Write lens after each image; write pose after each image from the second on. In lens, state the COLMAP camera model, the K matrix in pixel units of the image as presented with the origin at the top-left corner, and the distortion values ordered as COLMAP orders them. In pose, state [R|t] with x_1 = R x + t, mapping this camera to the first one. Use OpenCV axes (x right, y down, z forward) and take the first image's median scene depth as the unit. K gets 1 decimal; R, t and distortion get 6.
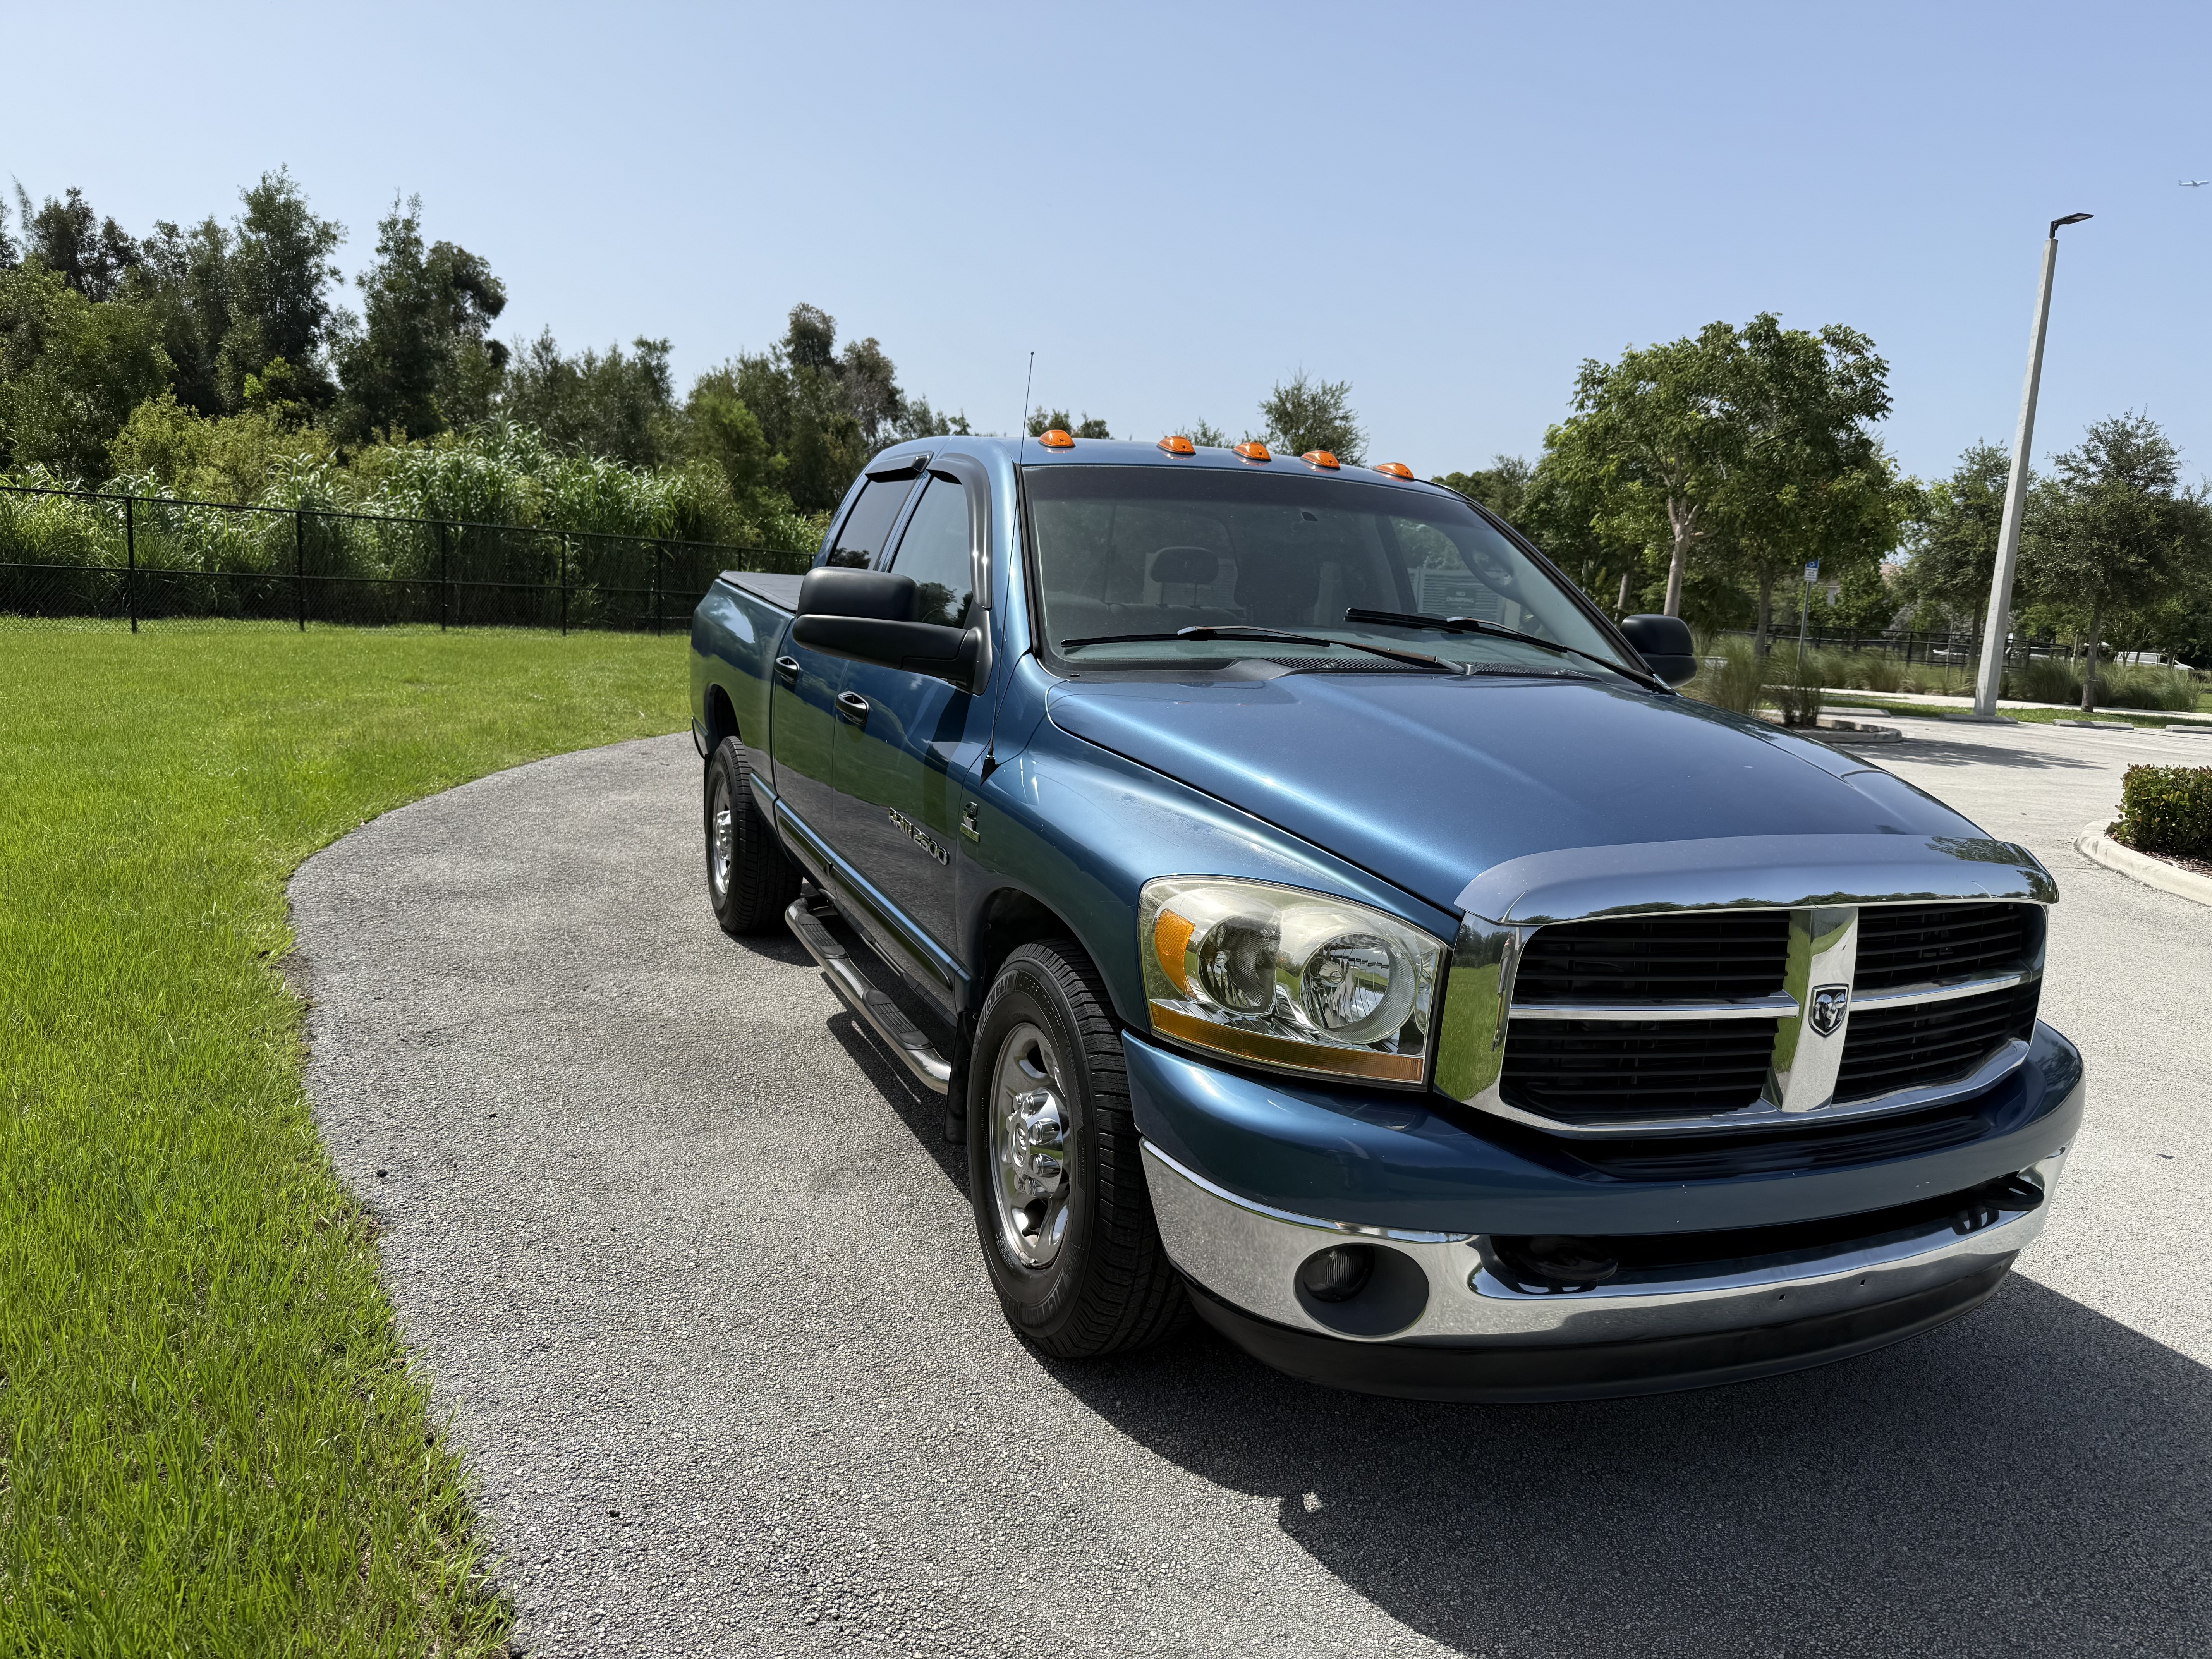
lens RADIAL K [[1609.3, 0, 1106.0], [0, 1609.3, 829.5], [0, 0, 1]] dist [0.018146, -0.056546]
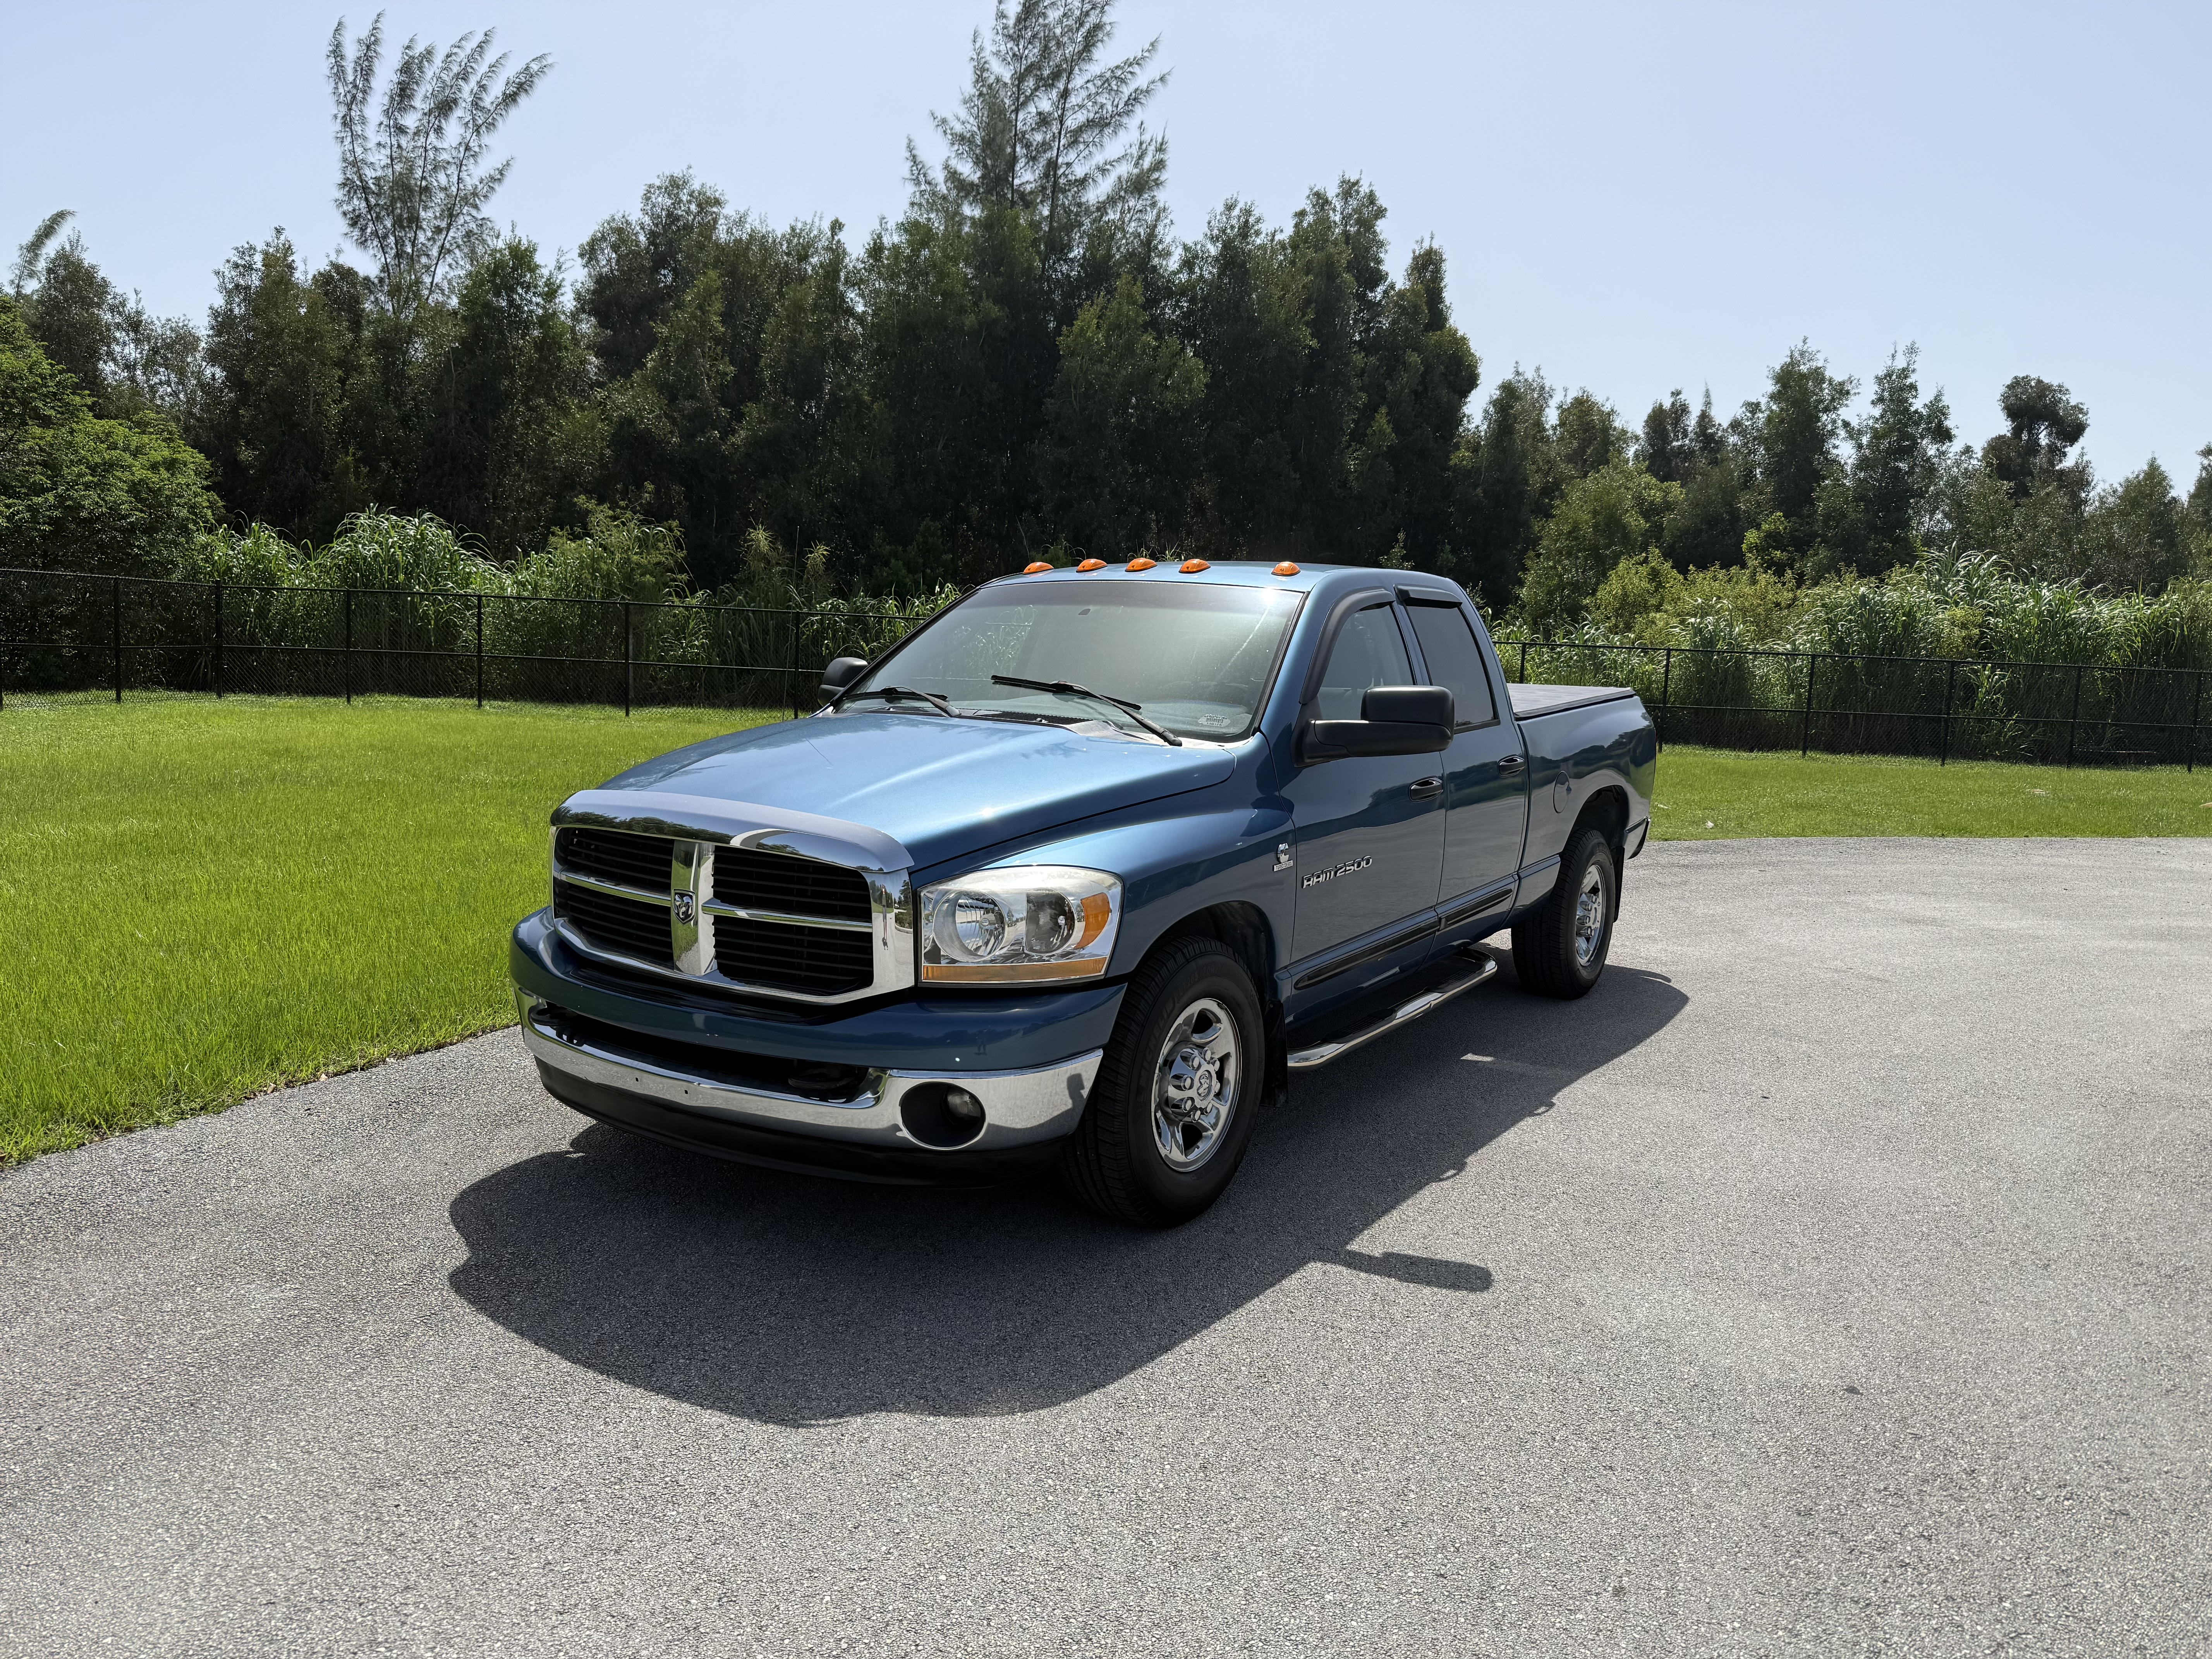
lens RADIAL K [[1609.3, 0, 1106.0], [0, 1609.3, 829.5], [0, 0, 1]] dist [0.018146, -0.056546]
pose [[0.539468, 0.056749, -0.840092, 0.178845], [-0.130277, 0.991337, -0.016692, 0.000815], [0.831867, 0.118449, 0.542188, 0.042652]]
